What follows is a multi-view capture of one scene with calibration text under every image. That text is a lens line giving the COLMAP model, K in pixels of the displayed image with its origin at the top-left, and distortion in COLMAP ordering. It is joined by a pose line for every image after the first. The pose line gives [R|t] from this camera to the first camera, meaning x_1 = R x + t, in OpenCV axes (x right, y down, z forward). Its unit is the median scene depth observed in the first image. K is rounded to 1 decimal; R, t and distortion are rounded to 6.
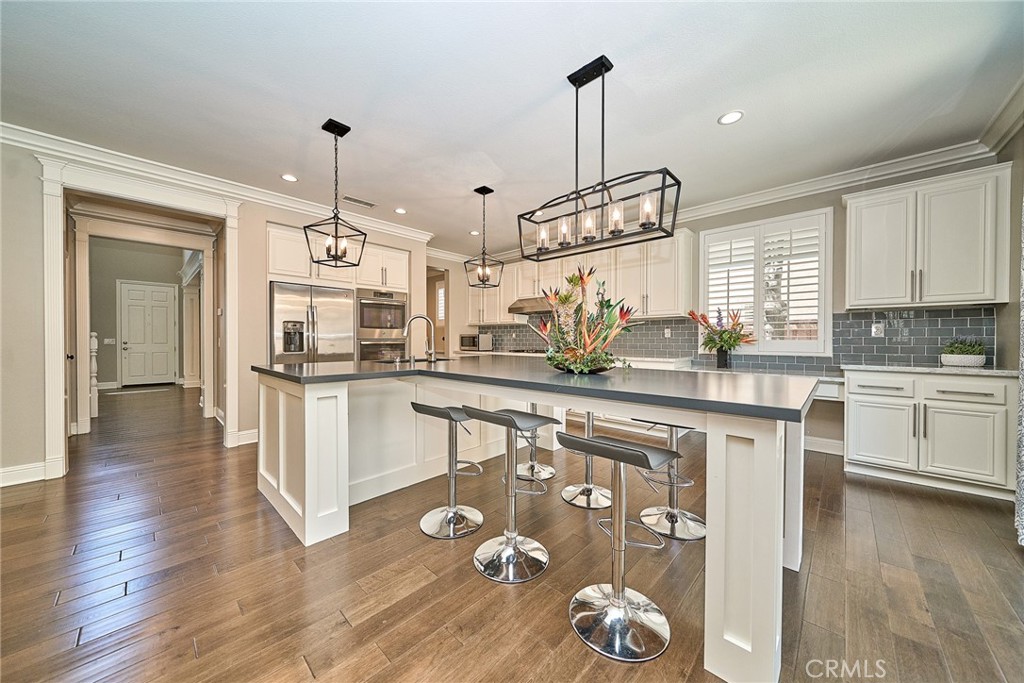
lens RADIAL K [[350.4, 0, 512.0], [0, 350.4, 341.5], [0, 0, 1]] dist [-0.000676, -0.000028]
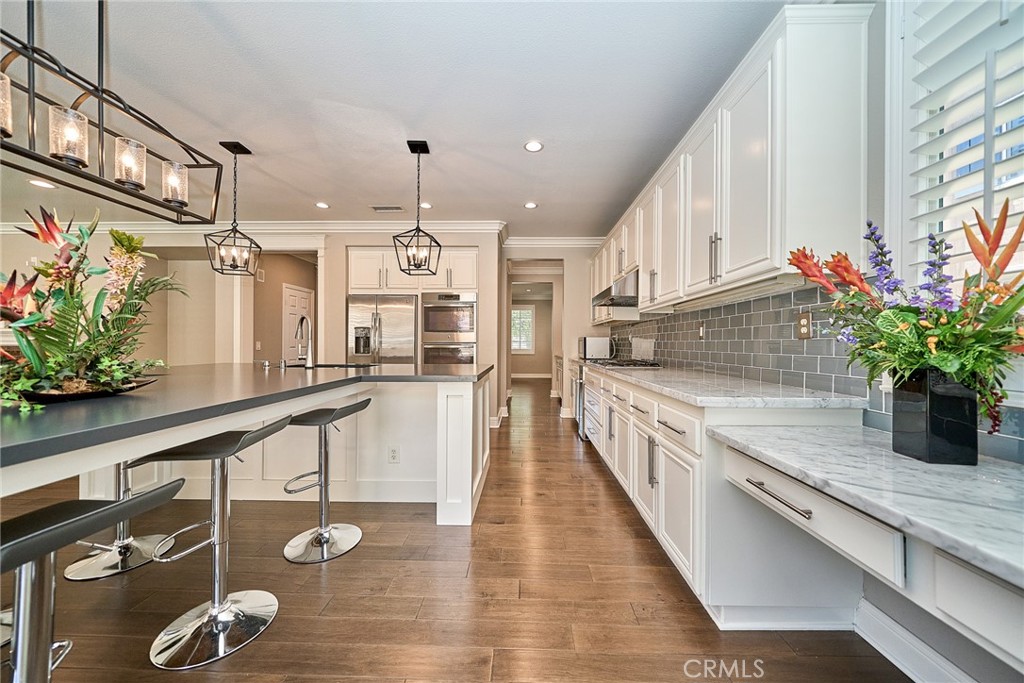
lens RADIAL K [[352.0, 0, 511.7], [0, 352.0, 345.9], [0, 0, 1]] dist [-0.001307, -0.000107]
pose [[0.670597, 0.004741, -0.741807, 0.539740], [-0.009211, 0.999956, -0.001935, 0.001893], [0.741765, 0.008131, 0.670611, 0.546513]]
